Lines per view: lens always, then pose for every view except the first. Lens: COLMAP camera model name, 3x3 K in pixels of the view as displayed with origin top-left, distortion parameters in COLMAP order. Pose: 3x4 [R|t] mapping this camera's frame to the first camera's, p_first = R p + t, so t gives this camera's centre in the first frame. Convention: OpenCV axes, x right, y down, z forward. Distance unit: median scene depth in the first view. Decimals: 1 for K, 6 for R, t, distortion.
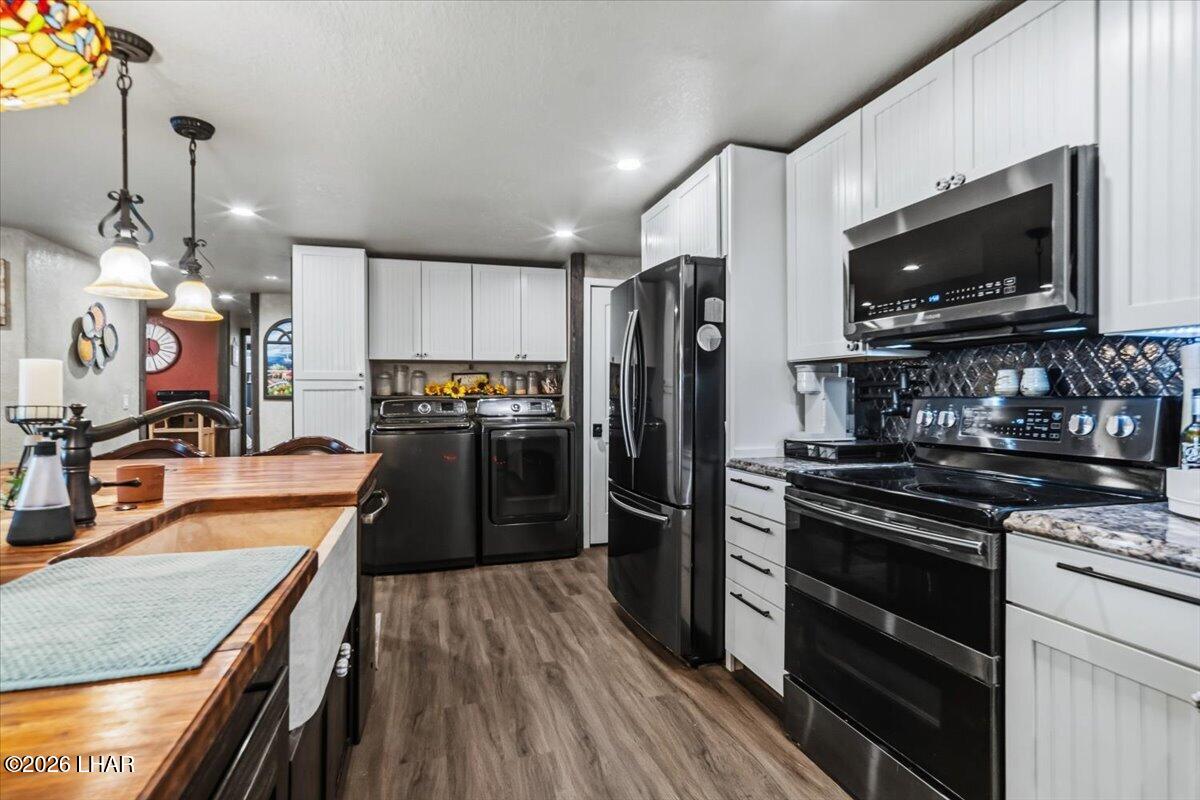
lens RADIAL K [[575.5, 0, 598.9], [0, 575.5, 393.7], [0, 0, 1]] dist [-0.020222, 0.013046]
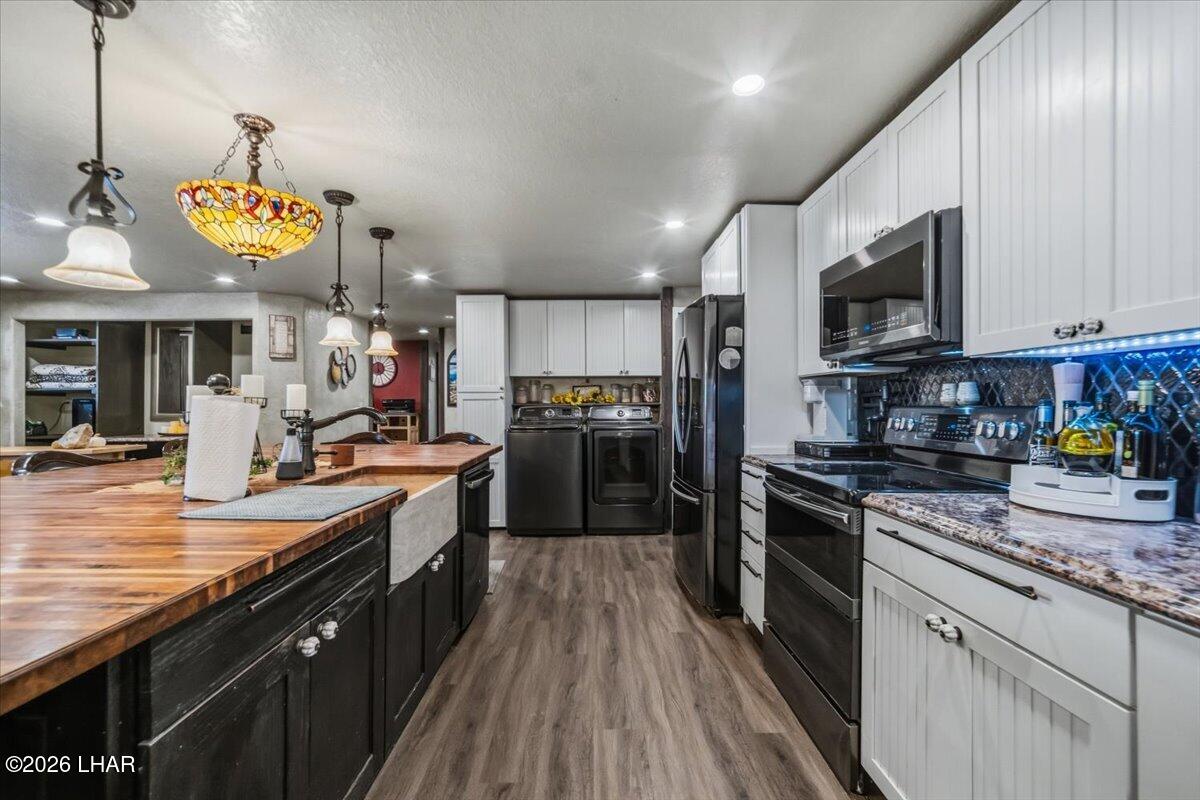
lens RADIAL K [[515.7, 0, 597.8], [0, 515.7, 401.1], [0, 0, 1]] dist [-0.024463, 0.012933]
pose [[0.960090, -0.000319, -0.279690, 0.222380], [0.000333, 1.000000, 0.000004, -0.003705], [0.279690, -0.000097, 0.960090, -0.164036]]
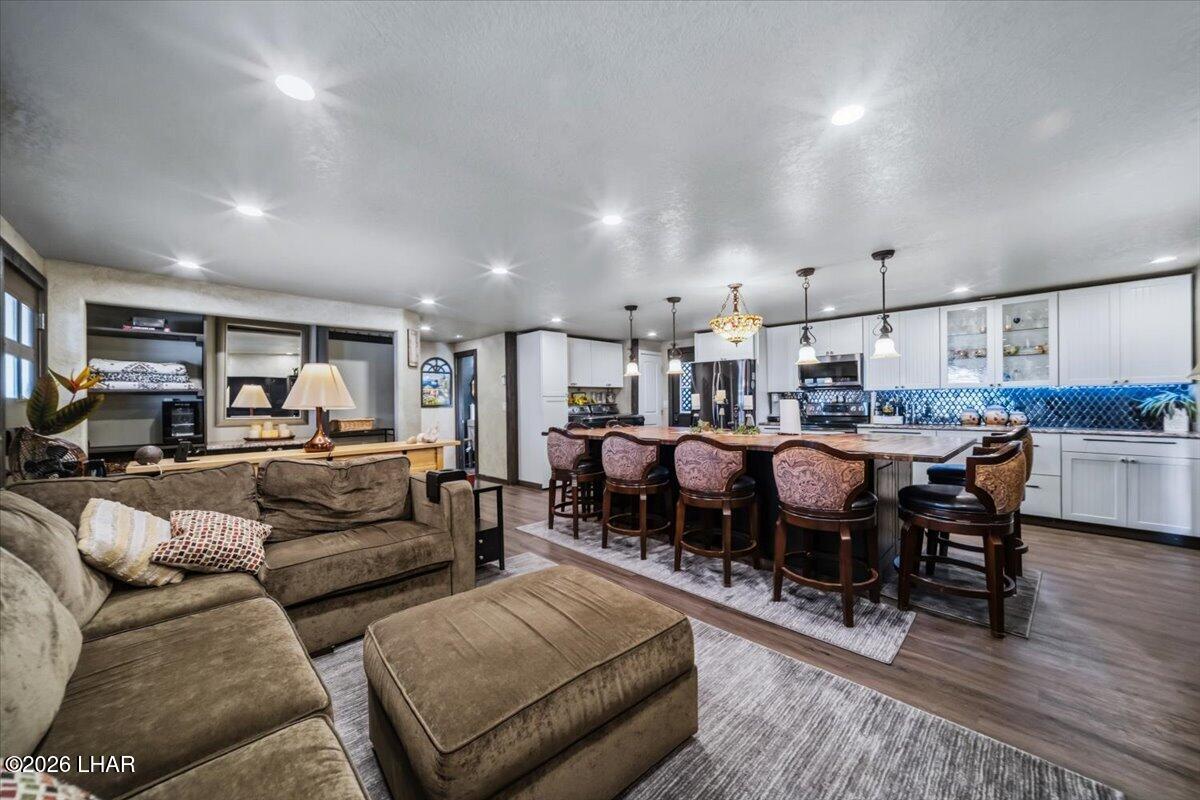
lens RADIAL K [[439.3, 0, 600.3], [0, 439.3, 403.3], [0, 0, 1]] dist [-0.027736, 0.004259]
pose [[0.889057, -0.005420, 0.457764, -1.622092], [0.005032, 0.999985, 0.002069, -0.003049], [-0.457769, 0.000464, 0.889071, -0.749937]]
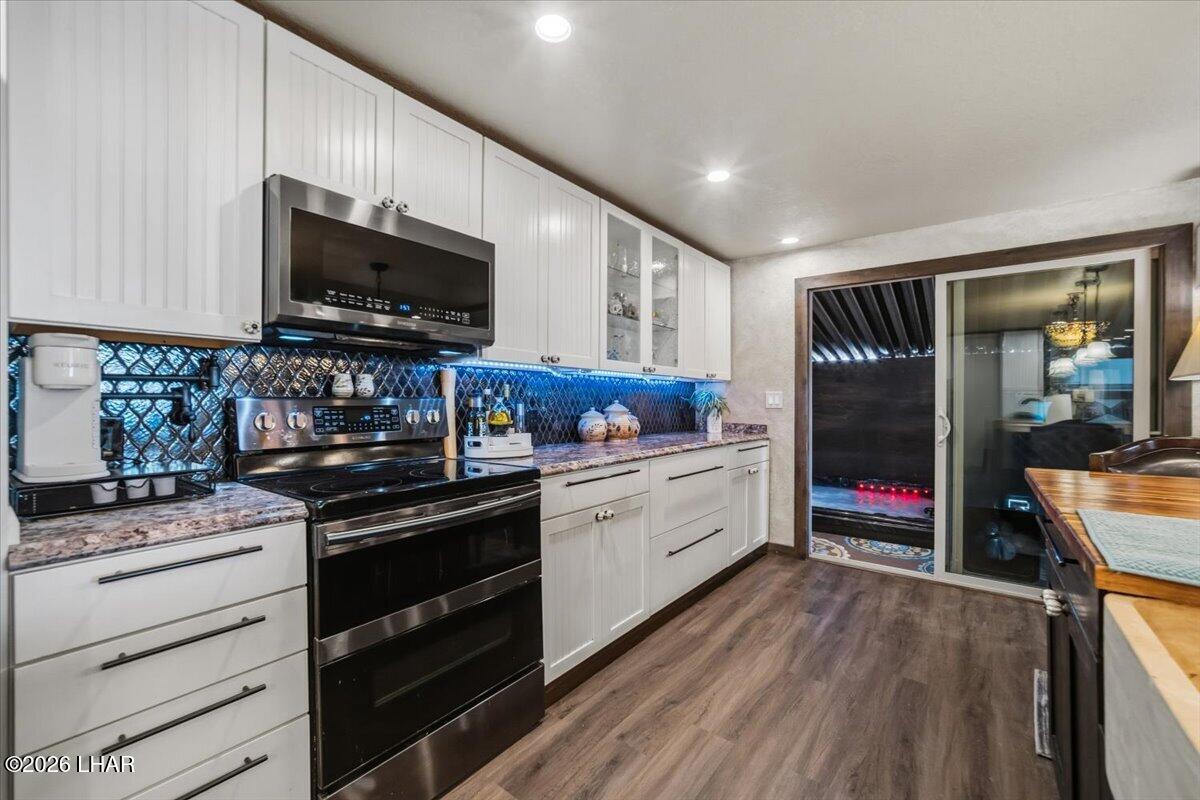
lens RADIAL K [[486.4, 0, 602.0], [0, 486.4, 401.7], [0, 0, 1]] dist [-0.028616, 0.015950]
pose [[-0.574191, 0.000632, 0.818721, -0.263895], [-0.001838, 0.999996, -0.002060, 0.010874], [-0.818719, -0.002688, -0.574188, 0.816150]]
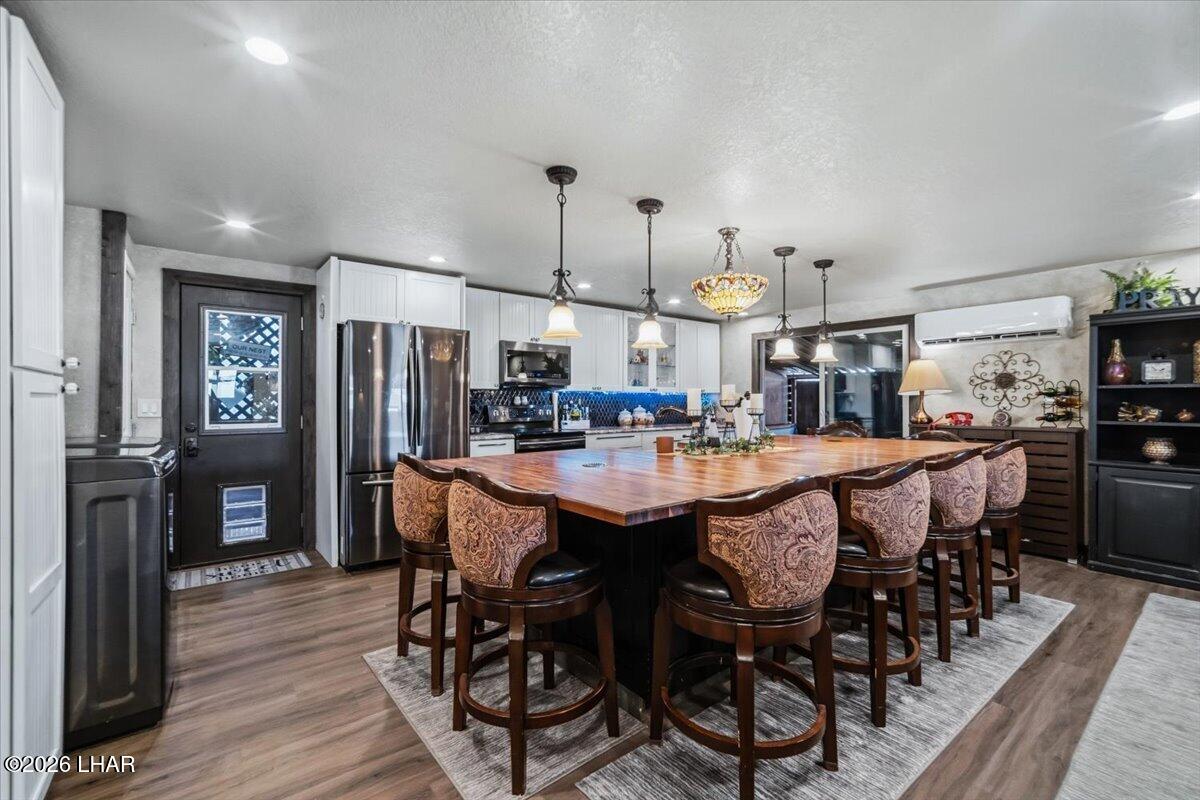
lens RADIAL K [[526.0, 0, 604.2], [0, 526.0, 396.4], [0, 0, 1]] dist [0.000744, 0.000041]
pose [[-0.357594, 0.011921, 0.933801, -1.561266], [-0.000452, 0.999916, -0.012938, -0.003669], [-0.933877, -0.005049, -0.357559, 1.148403]]
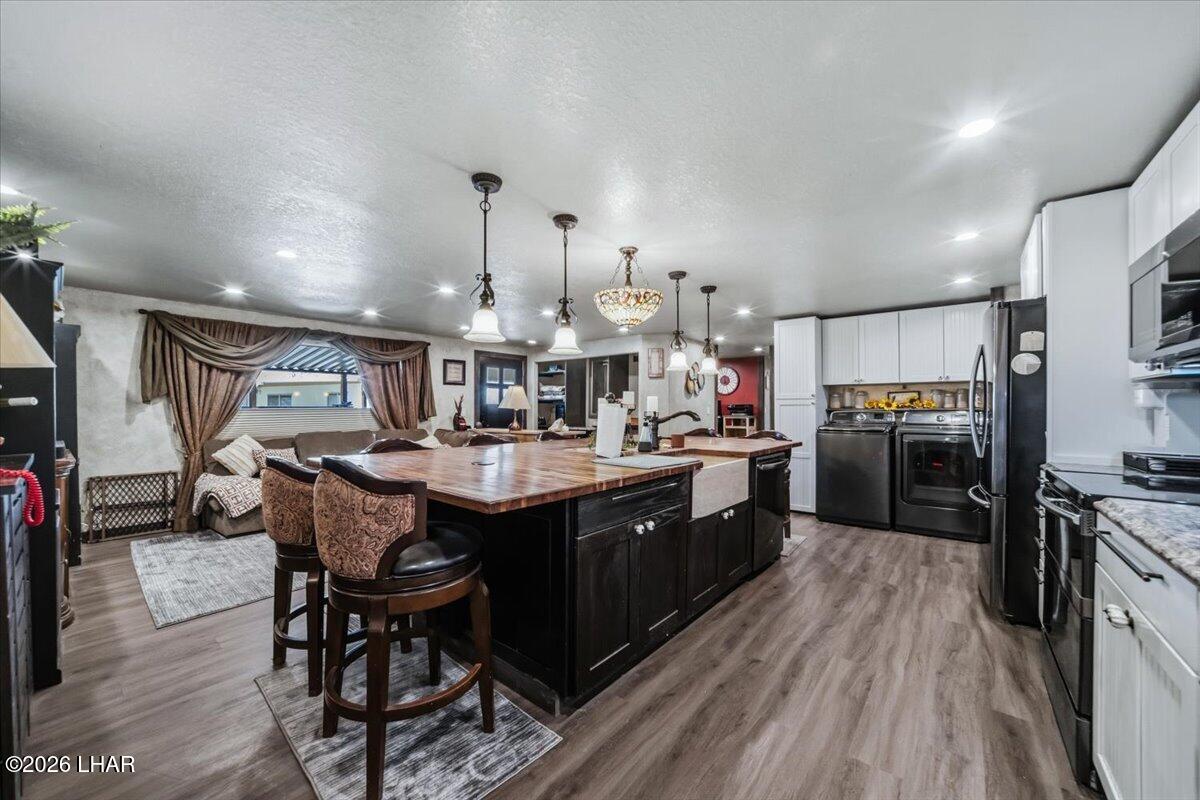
lens RADIAL K [[453.1, 0, 599.9], [0, 453.1, 398.6], [0, 0, 1]] dist [-0.033414, 0.017372]
pose [[0.552555, -0.012983, -0.833376, 0.476100], [-0.000502, 0.999873, -0.015909, -0.005617], [0.833477, 0.009209, 0.552478, -0.301549]]
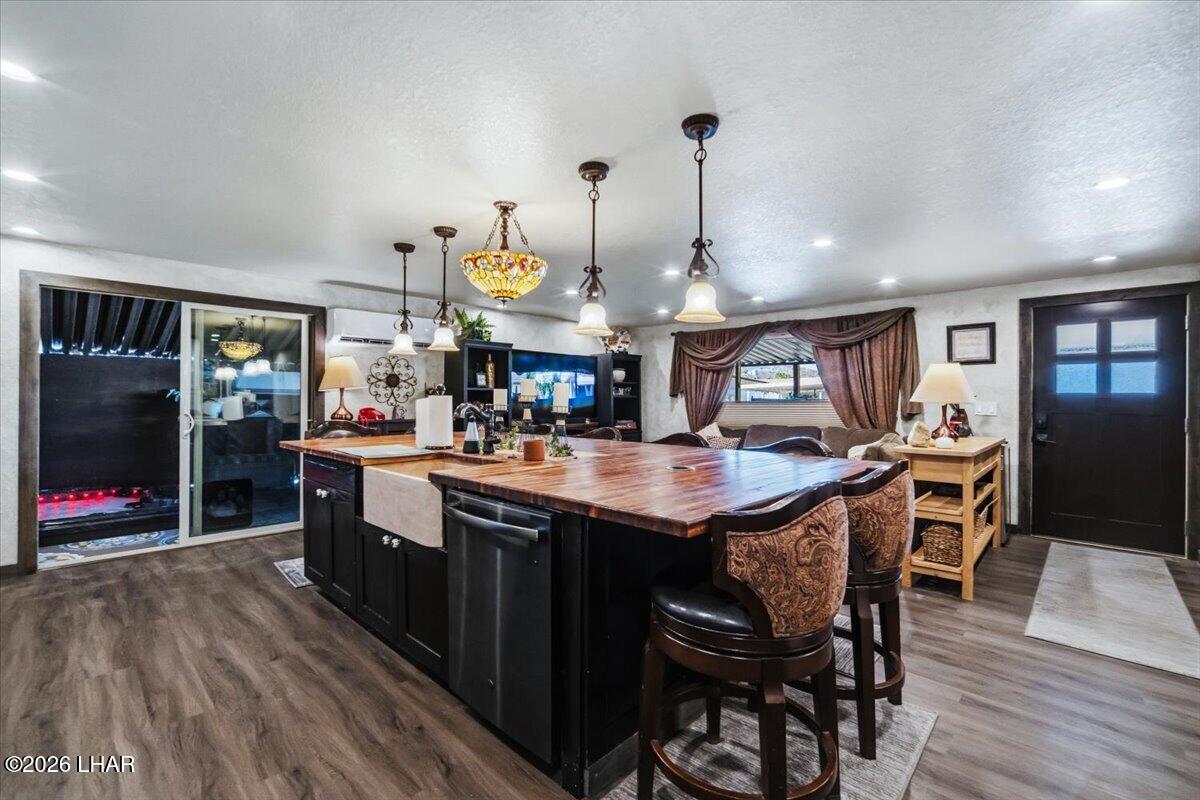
lens RADIAL K [[526.0, 0, 604.2], [0, 526.0, 396.4], [0, 0, 1]] dist [0.000744, 0.000041]
pose [[-0.873510, -0.001242, -0.486804, -0.111640], [0.002081, 0.999978, -0.006284, -0.000955], [0.486801, -0.006502, -0.873489, 1.508011]]
